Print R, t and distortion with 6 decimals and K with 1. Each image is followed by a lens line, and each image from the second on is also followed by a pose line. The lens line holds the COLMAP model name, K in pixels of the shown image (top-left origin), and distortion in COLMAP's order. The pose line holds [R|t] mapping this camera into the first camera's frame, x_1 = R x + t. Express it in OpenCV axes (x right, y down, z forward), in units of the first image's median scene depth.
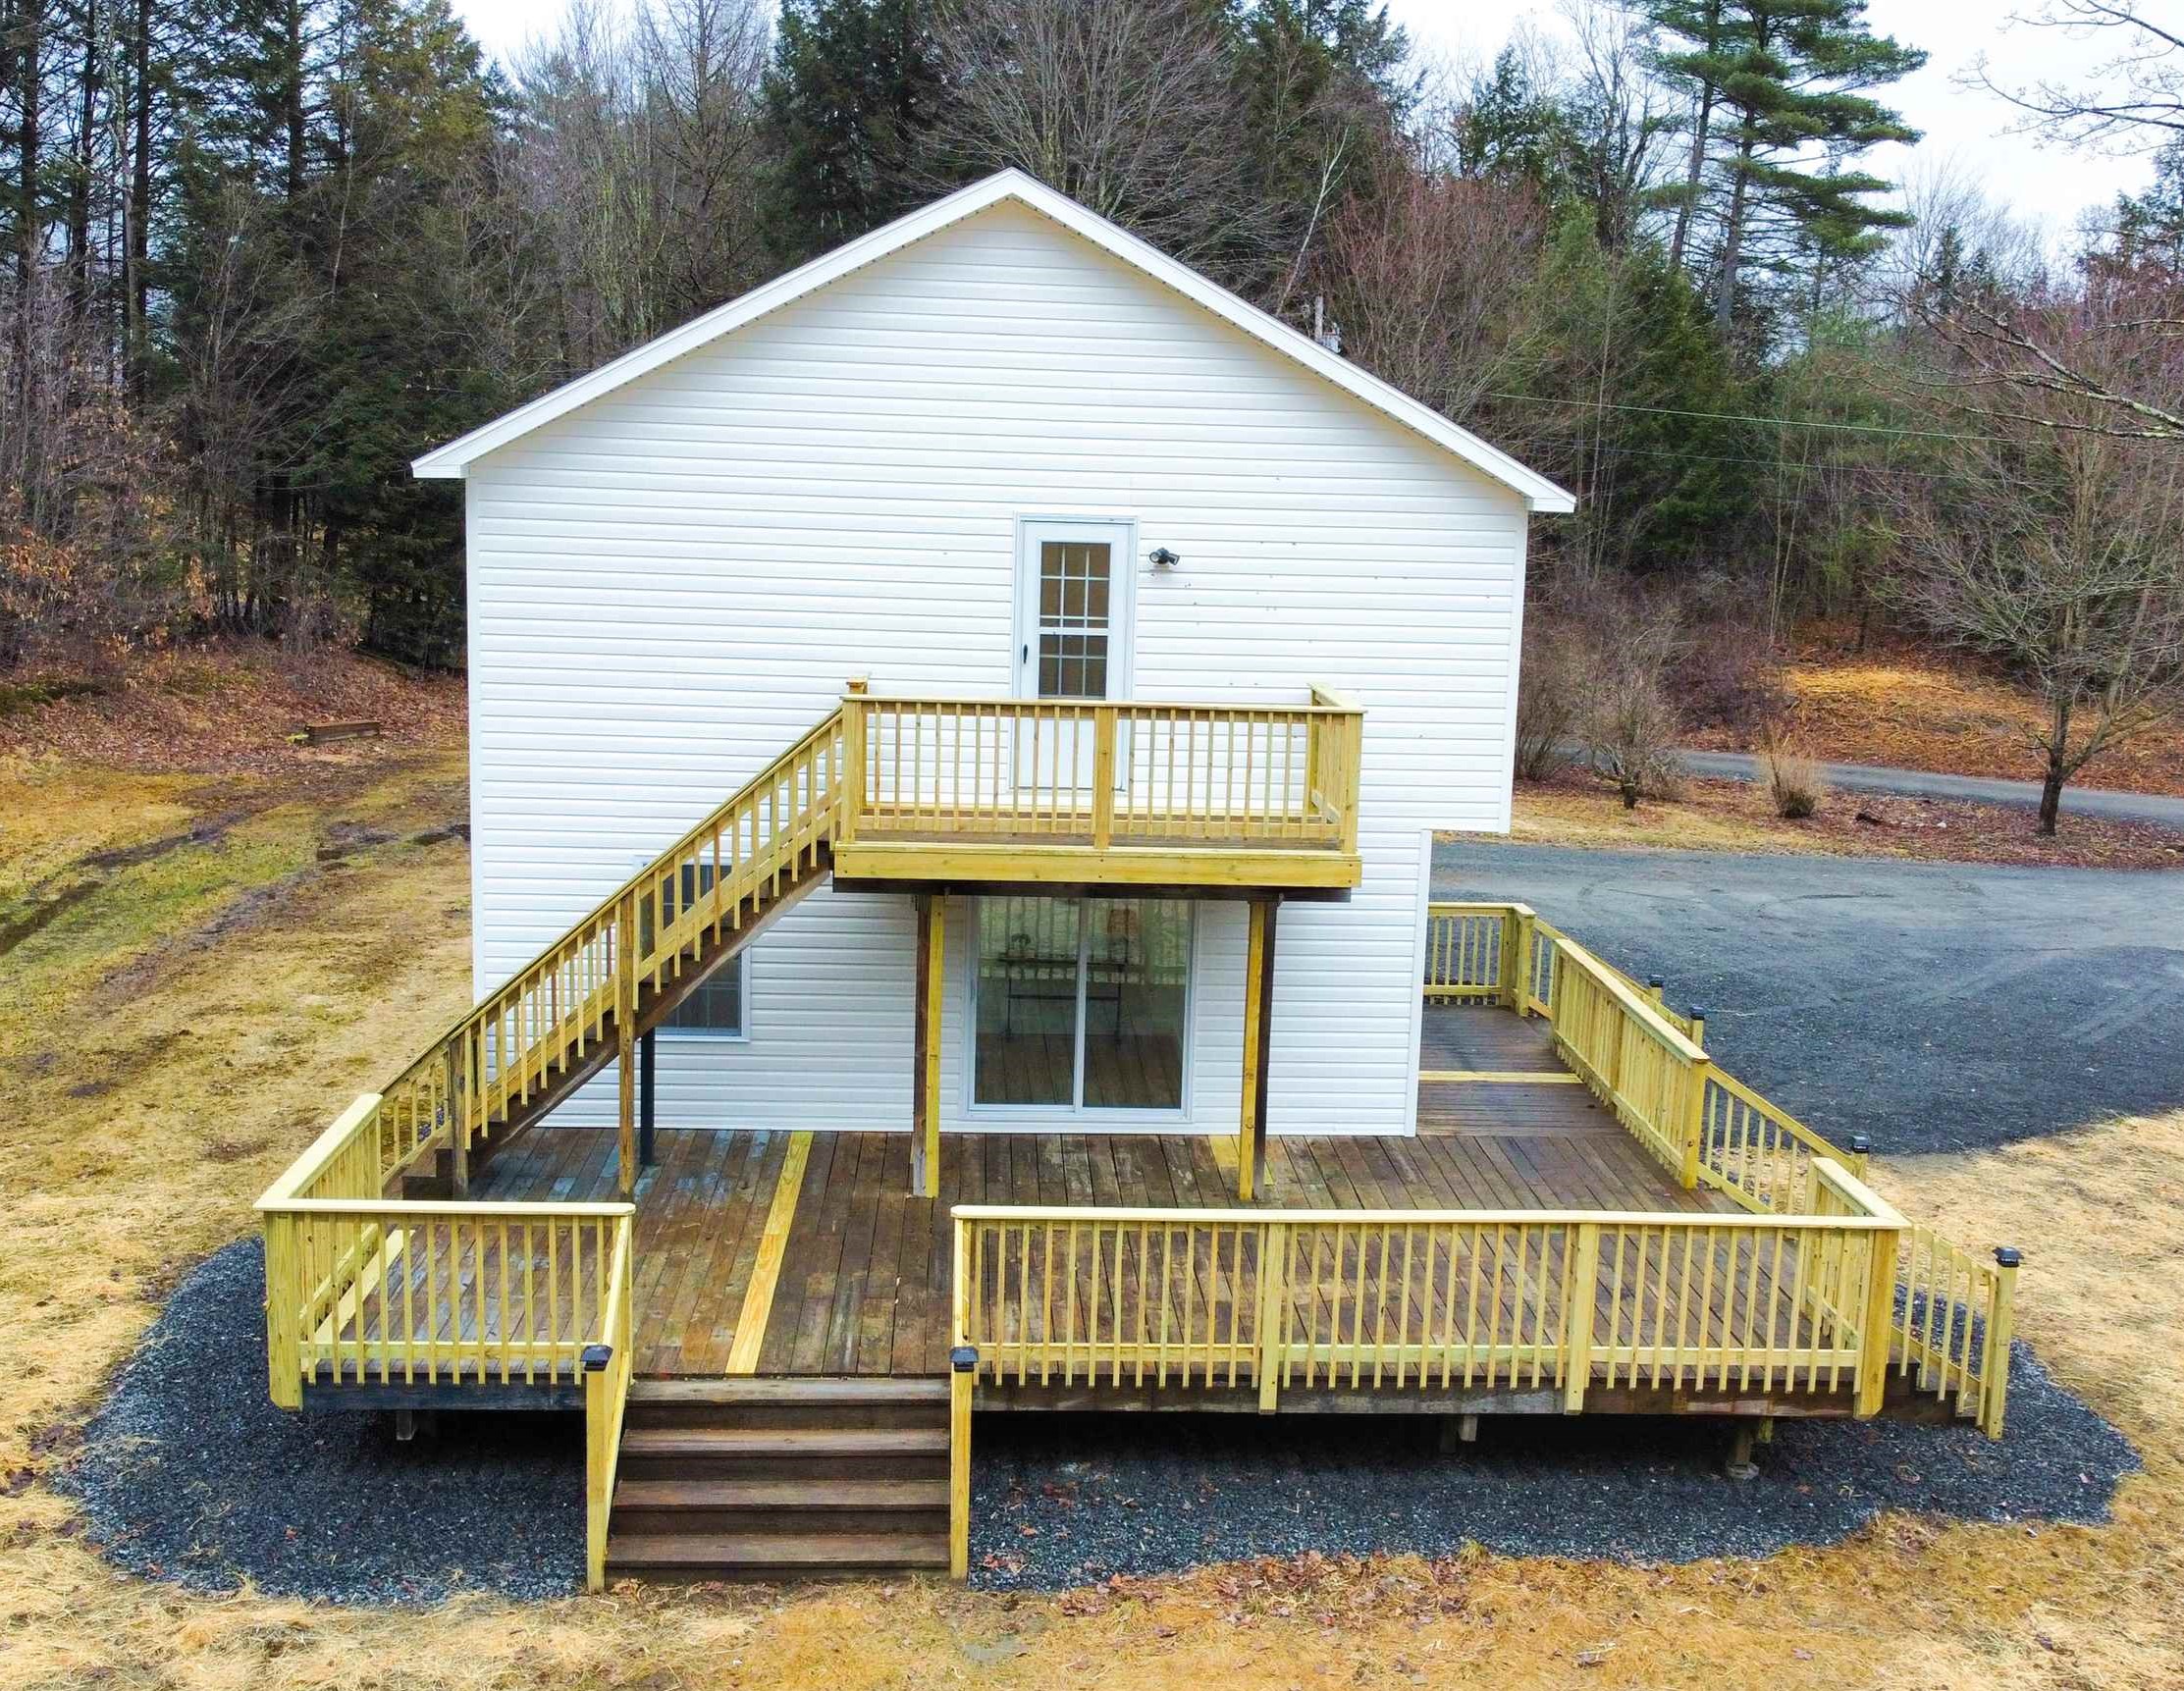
lens RADIAL K [[2281.5, 0, 1091.7], [0, 2281.5, 846.1], [0, 0, 1]] dist [0.001990, 0.000000]
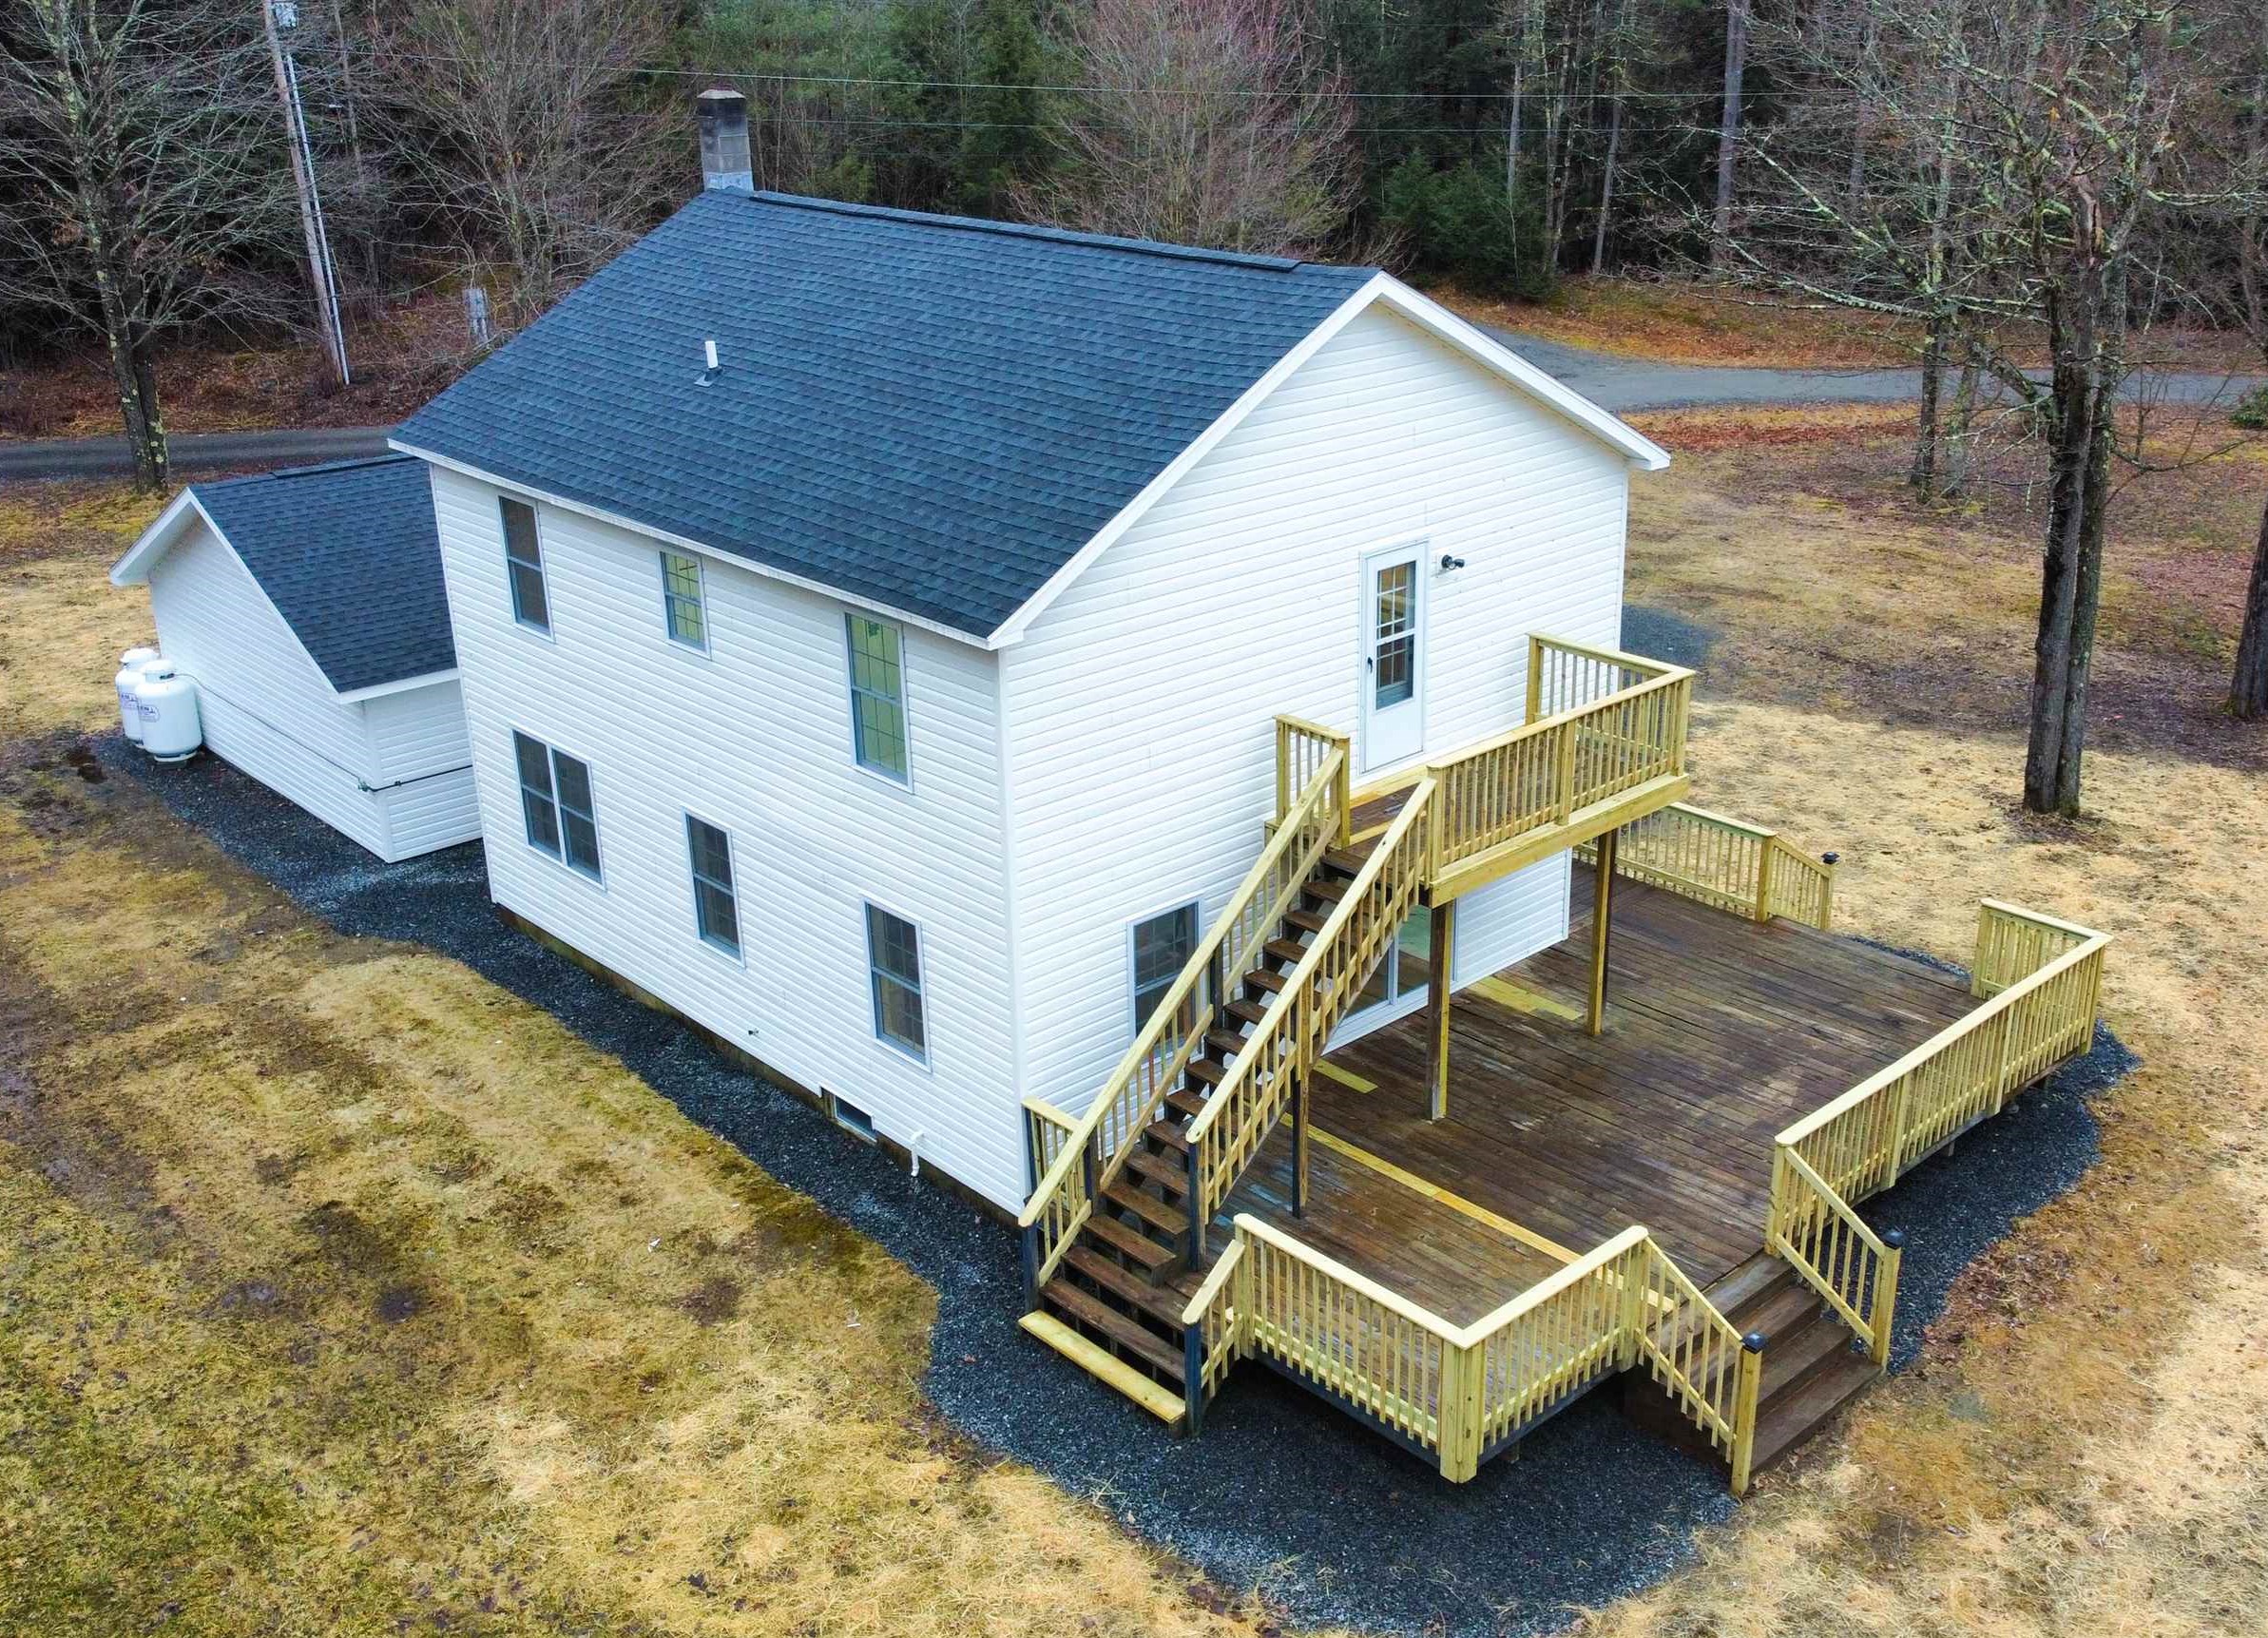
lens RADIAL K [[2189.2, 0, 1141.3], [0, 2189.2, 818.8], [0, 0, 1]] dist [0.000859, 0.000000]
pose [[0.767390, -0.274962, 0.579231, -0.810650], [0.151575, 0.955572, 0.252798, -0.315494], [-0.623006, -0.106197, 0.774974, 0.178428]]
